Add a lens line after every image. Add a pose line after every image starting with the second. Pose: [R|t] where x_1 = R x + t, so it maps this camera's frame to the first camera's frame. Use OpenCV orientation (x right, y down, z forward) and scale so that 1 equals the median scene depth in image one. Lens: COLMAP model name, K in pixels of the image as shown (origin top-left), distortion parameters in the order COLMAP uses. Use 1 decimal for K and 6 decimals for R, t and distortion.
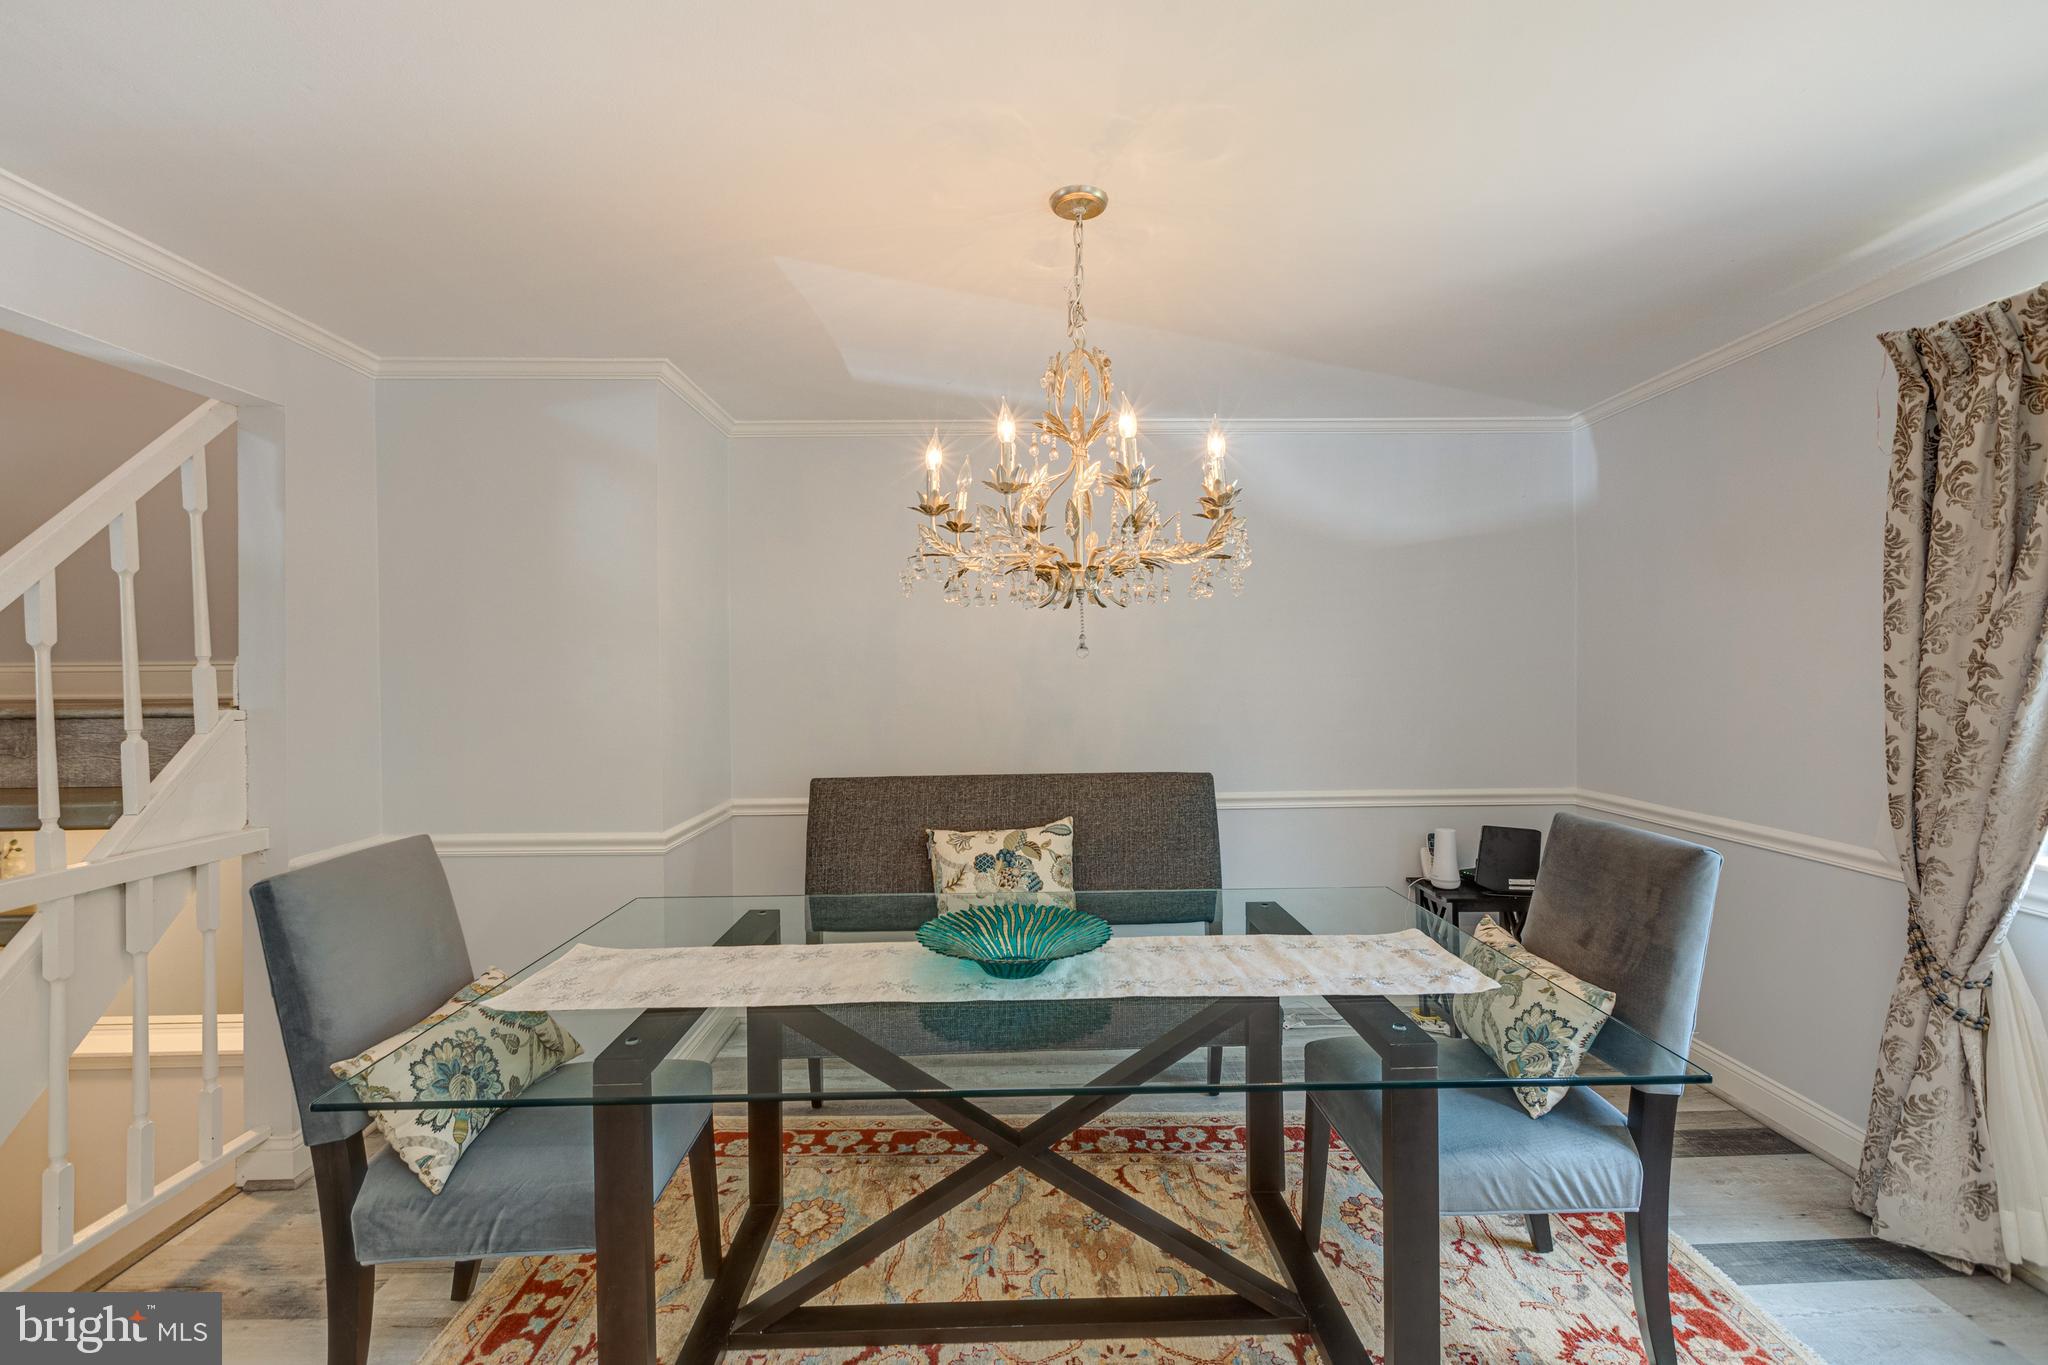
lens RADIAL K [[904.0, 0, 1018.4], [0, 904.0, 674.5], [0, 0, 1]] dist [0.004953, -0.002628]
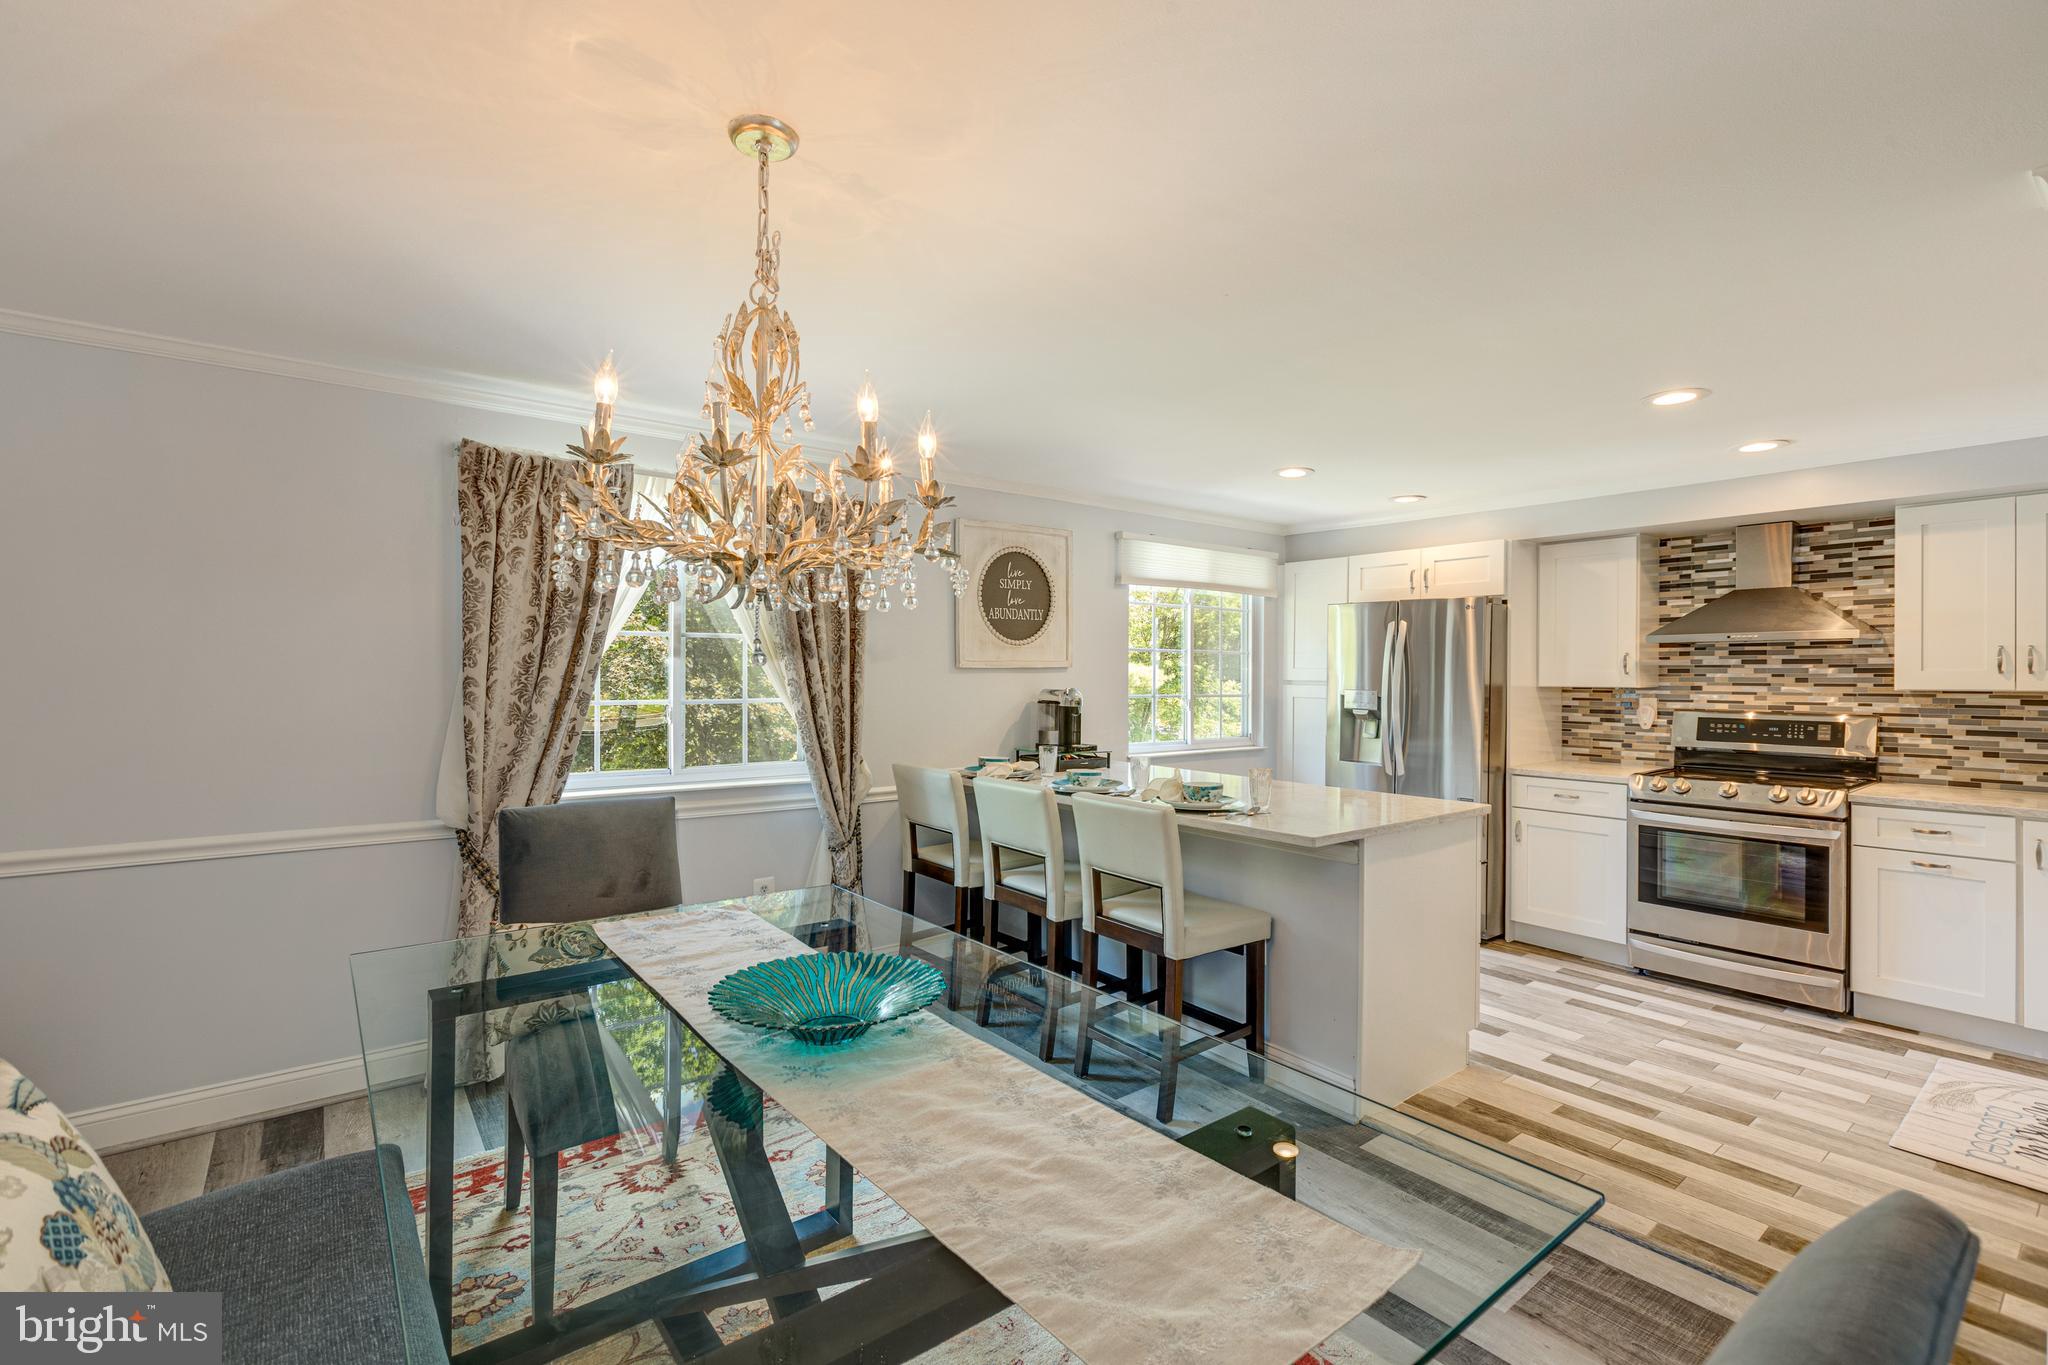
lens RADIAL K [[904.0, 0, 1028.6], [0, 904.0, 677.1], [0, 0, 1]] dist [0.004953, -0.002628]
pose [[-0.595972, 0.002110, 0.803002, -0.553584], [-0.002893, 0.999984, -0.004776, -0.005565], [-0.803000, -0.005169, -0.595957, 0.938696]]
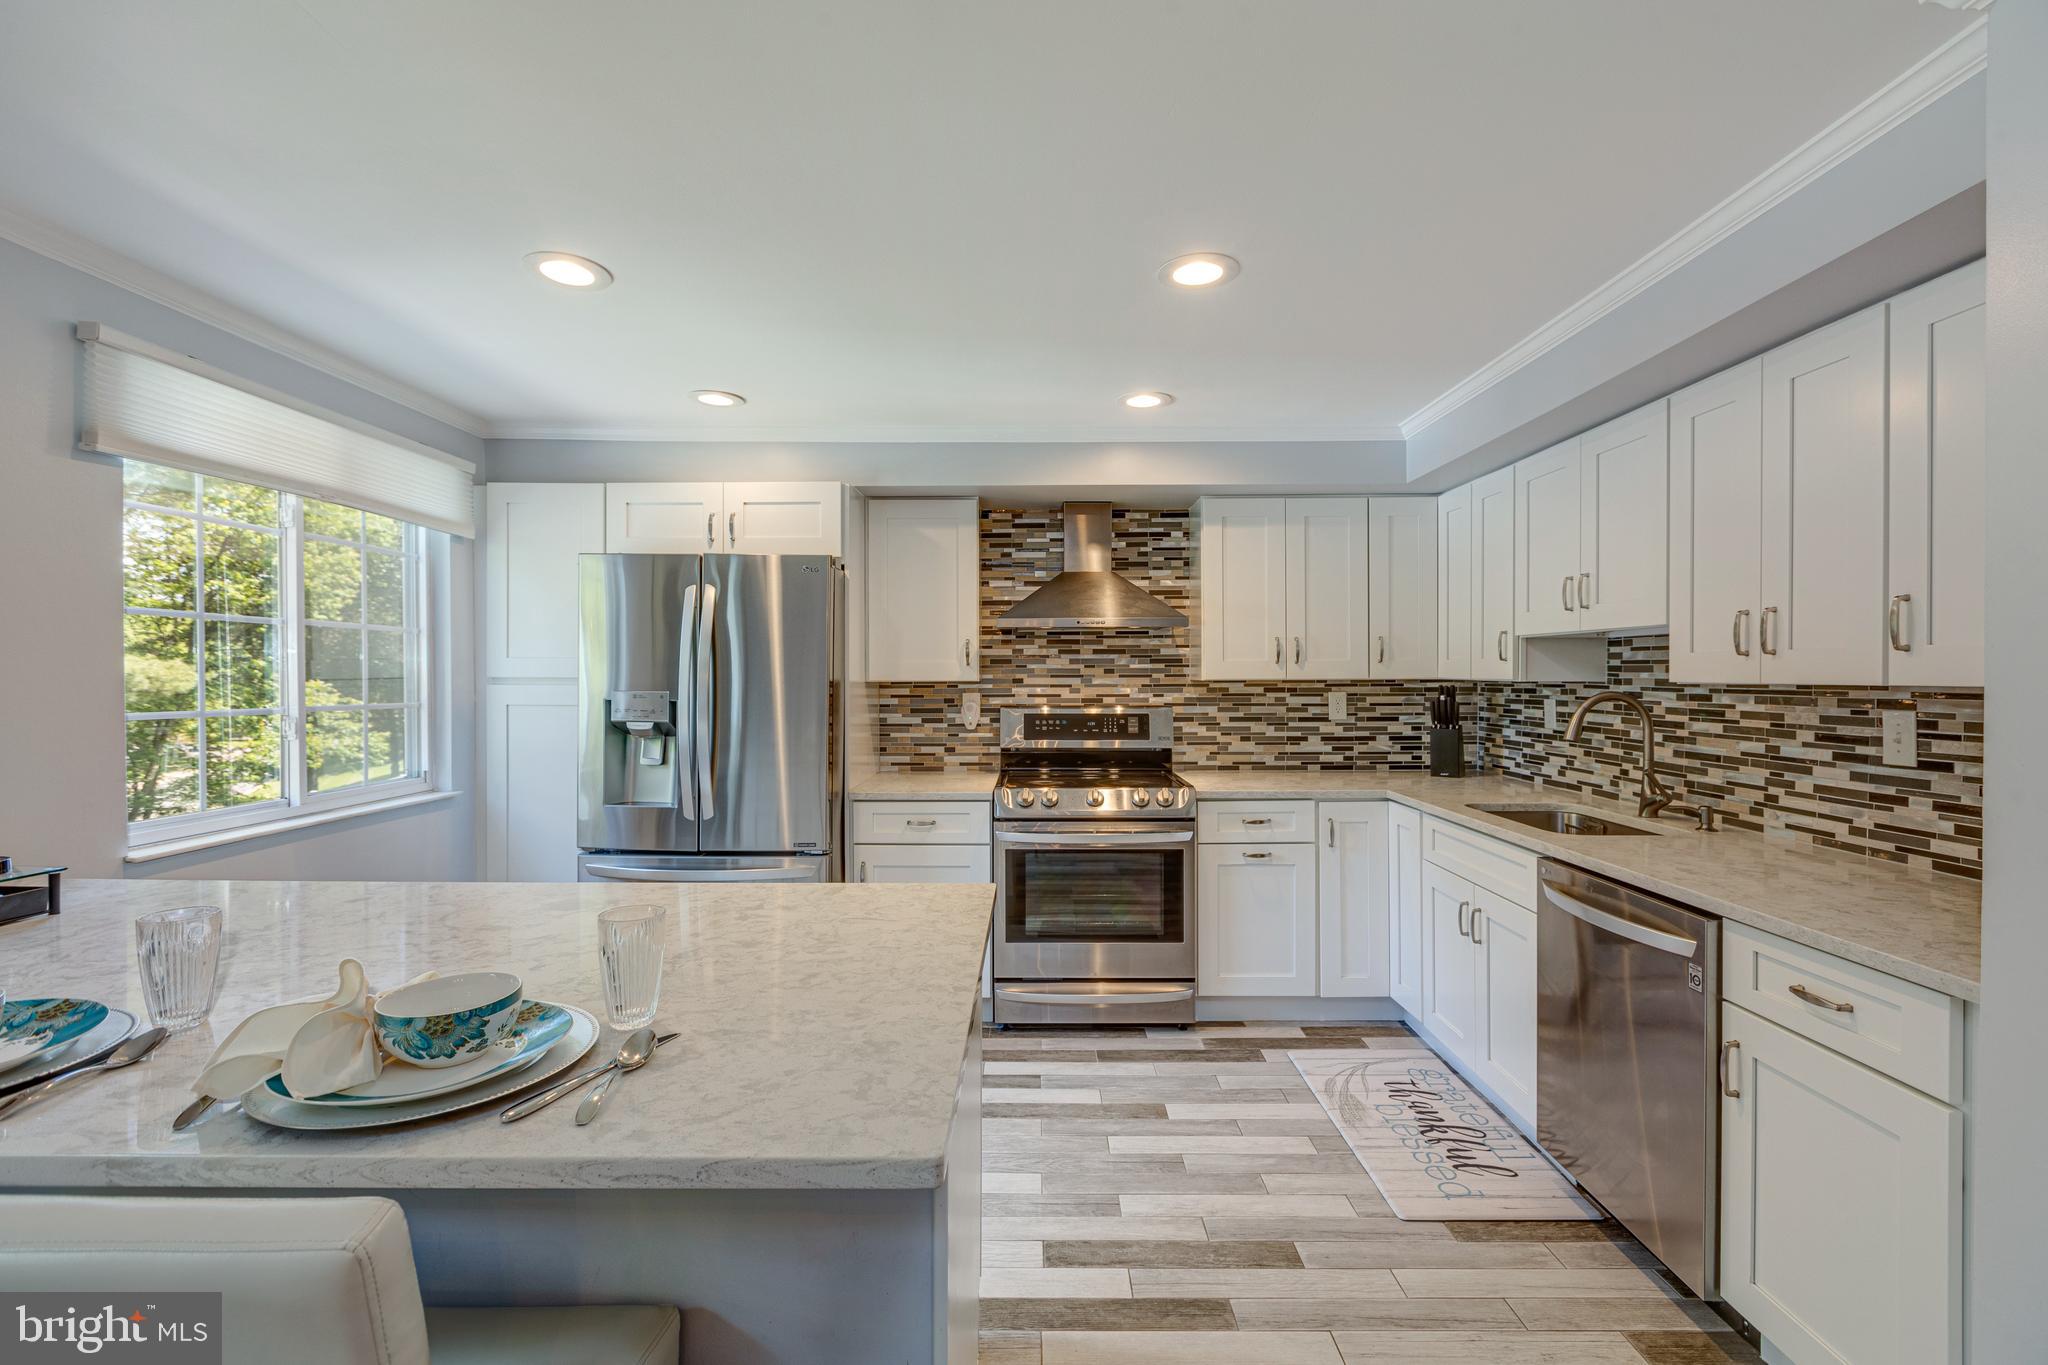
lens RADIAL K [[904.0, 0, 1025.5], [0, 904.0, 679.7], [0, 0, 1]] dist [0.004953, -0.002628]
pose [[-0.999171, 0.009175, 0.039668, 0.016072], [0.009369, 0.999945, 0.004700, -0.005713], [-0.039623, 0.005068, -0.999202, 0.410508]]
